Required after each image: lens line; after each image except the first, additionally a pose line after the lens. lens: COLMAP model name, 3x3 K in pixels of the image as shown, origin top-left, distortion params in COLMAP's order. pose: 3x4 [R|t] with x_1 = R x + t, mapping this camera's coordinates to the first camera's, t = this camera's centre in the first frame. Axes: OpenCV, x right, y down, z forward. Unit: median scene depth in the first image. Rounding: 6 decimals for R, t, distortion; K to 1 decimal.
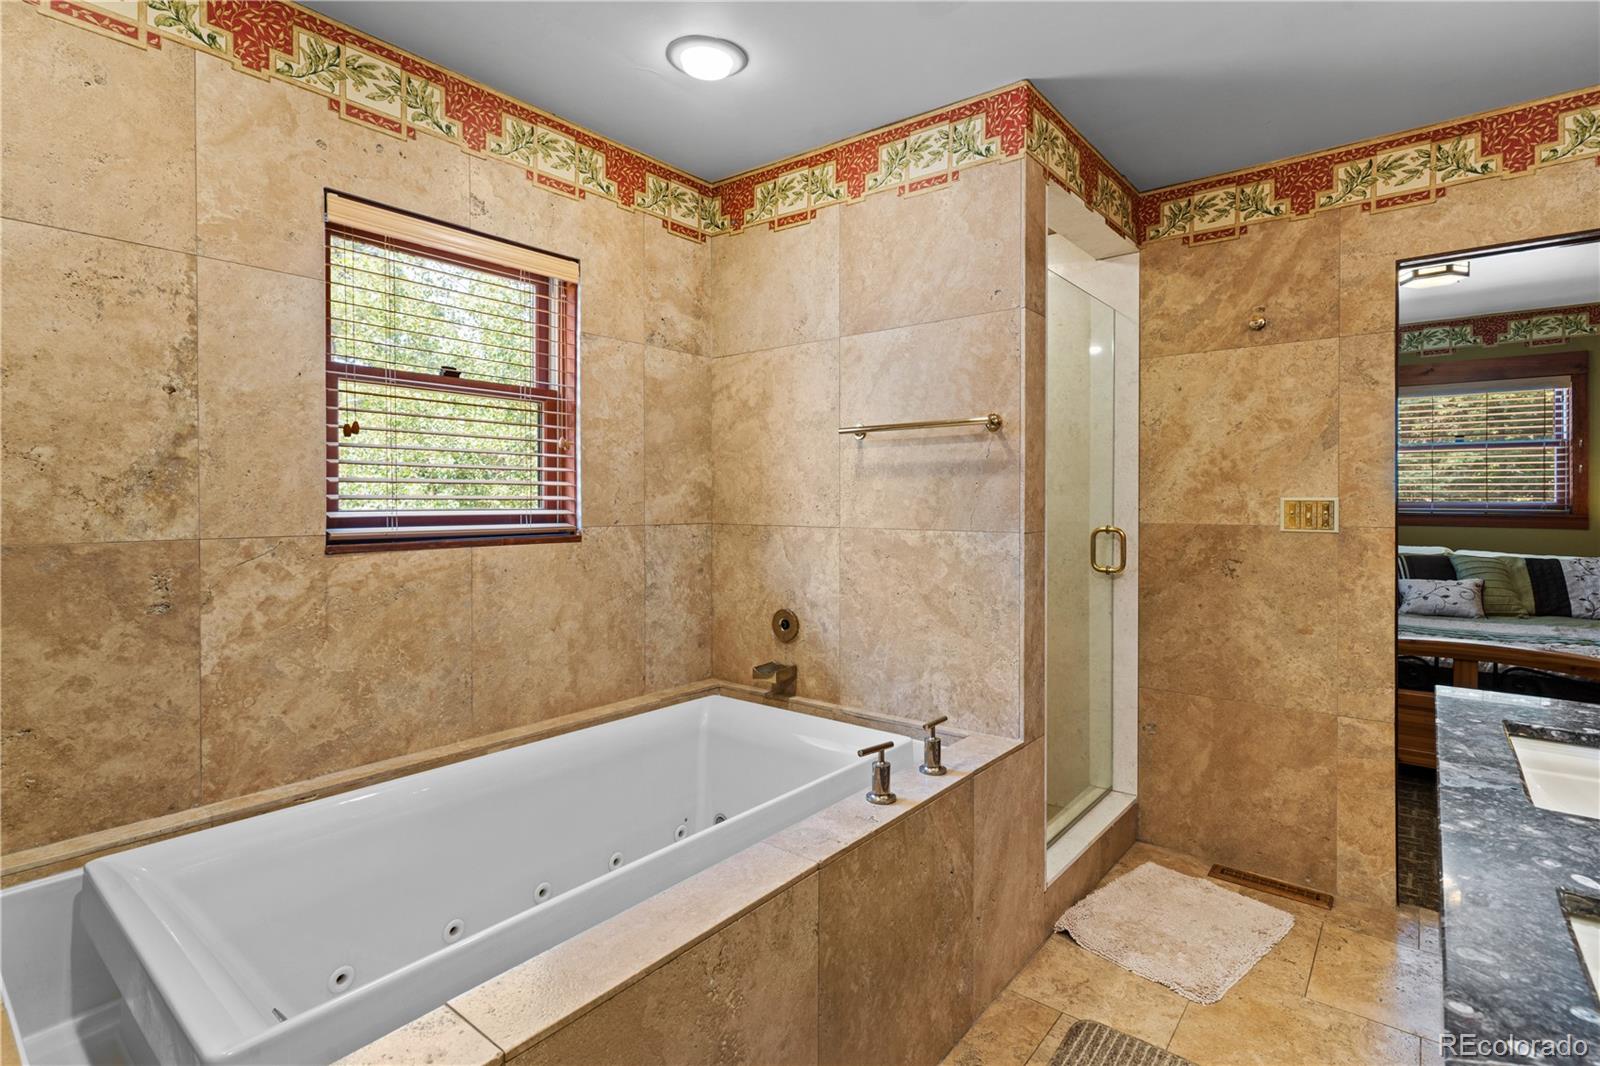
lens RADIAL K [[768.0, 0, 803.1], [0, 768.0, 502.9], [0, 0, 1]] dist [0.000837, -0.001605]
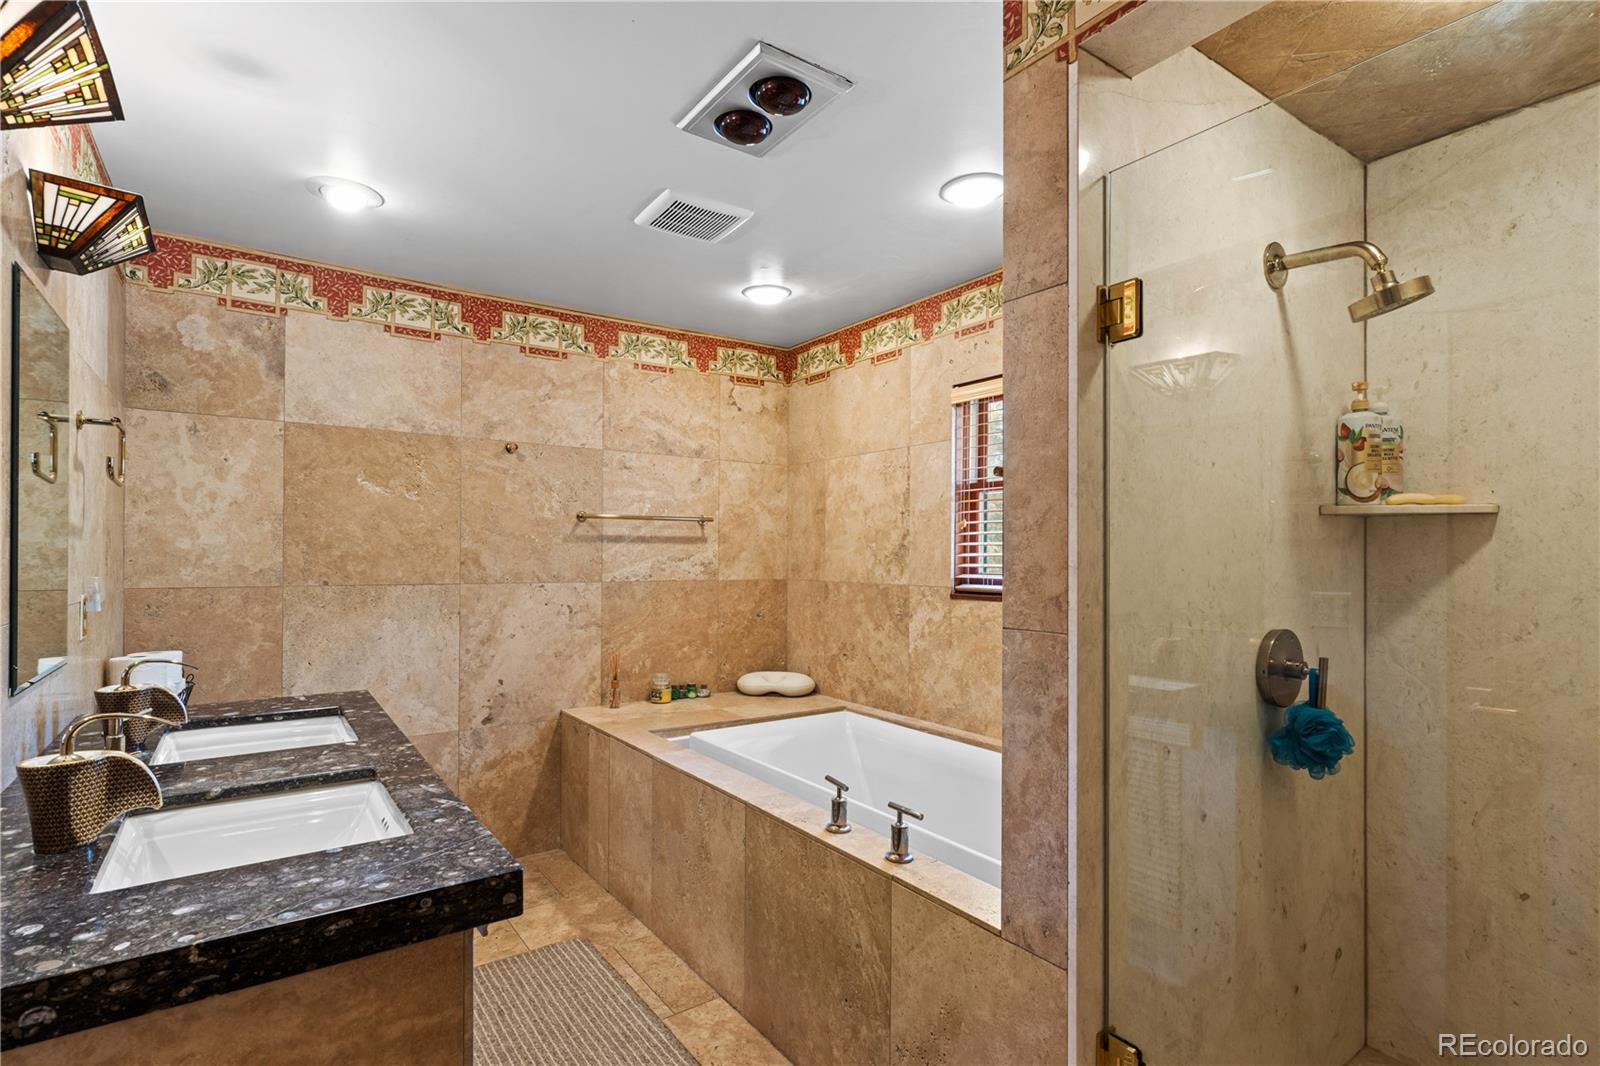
lens RADIAL K [[768.0, 0, 798.3], [0, 768.0, 541.0], [0, 0, 1]] dist [0.000837, -0.001605]
pose [[-0.265473, -0.018679, -0.963937, 1.242065], [-0.010448, 0.999809, -0.016496, -0.032525], [0.964062, 0.005692, -0.265617, 1.238708]]
